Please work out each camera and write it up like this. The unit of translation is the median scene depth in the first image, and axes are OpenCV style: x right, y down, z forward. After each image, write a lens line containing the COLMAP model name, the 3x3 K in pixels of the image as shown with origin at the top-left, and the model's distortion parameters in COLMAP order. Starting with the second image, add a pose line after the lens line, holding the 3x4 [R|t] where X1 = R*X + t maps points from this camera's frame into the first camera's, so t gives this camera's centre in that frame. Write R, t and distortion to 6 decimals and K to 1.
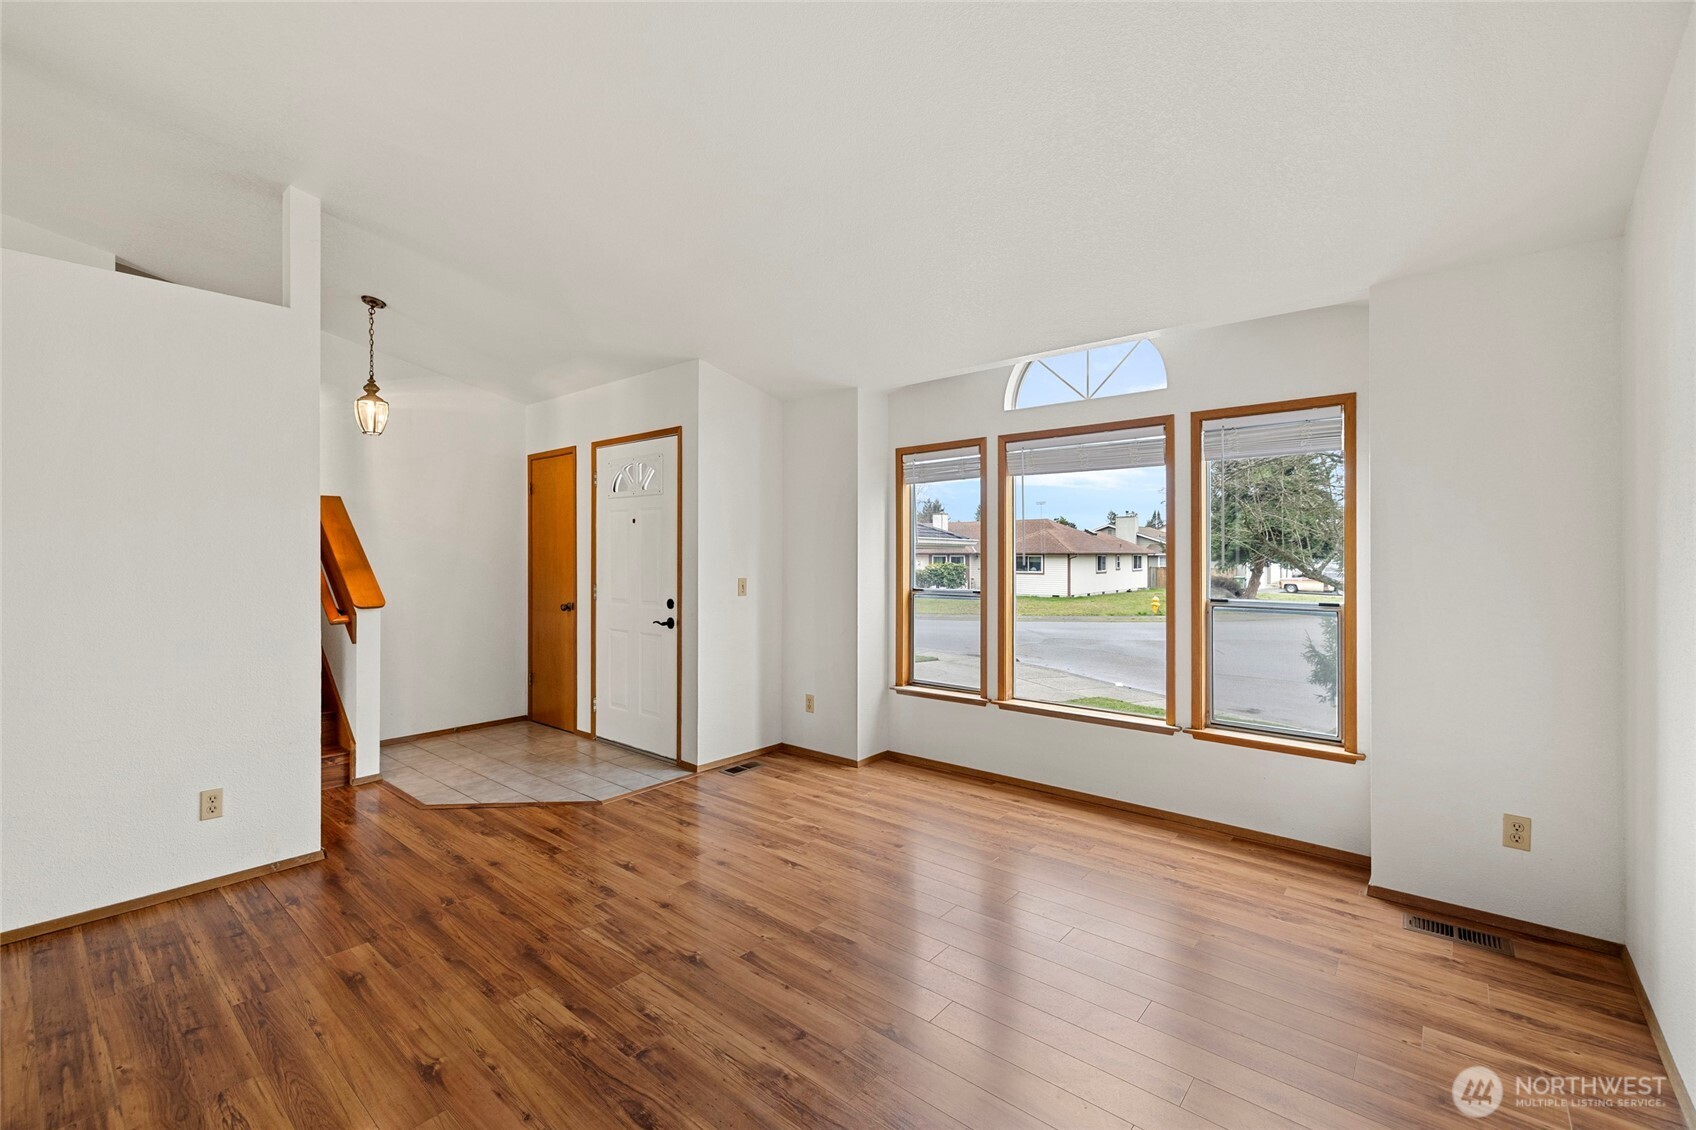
lens RADIAL K [[709.5, 0, 830.3], [0, 709.5, 553.6], [0, 0, 1]] dist [0.000544, 0.000091]
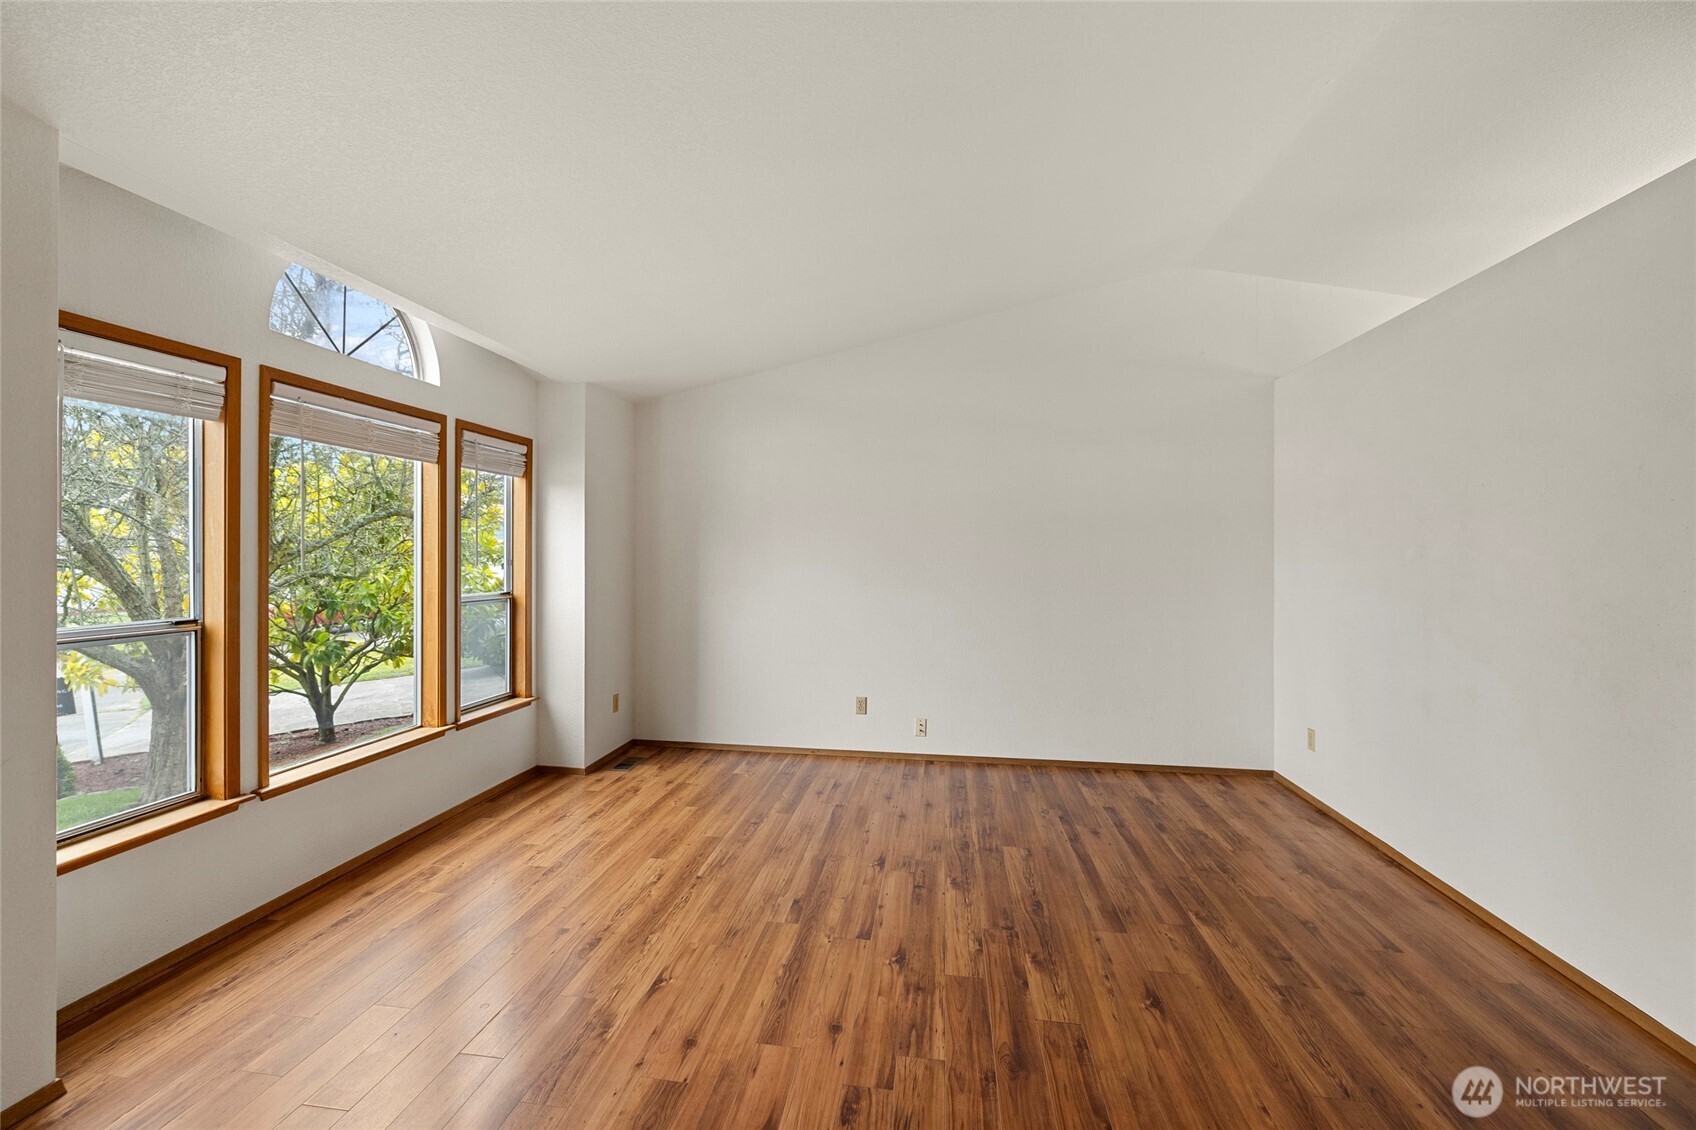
lens RADIAL K [[709.5, 0, 830.3], [0, 709.5, 553.6], [0, 0, 1]] dist [0.000544, 0.000091]
pose [[-0.522991, 0.000396, 0.852338, -1.001323], [-0.002662, 0.999994, -0.002097, -0.000197], [-0.852334, -0.003366, -0.522987, 1.616565]]
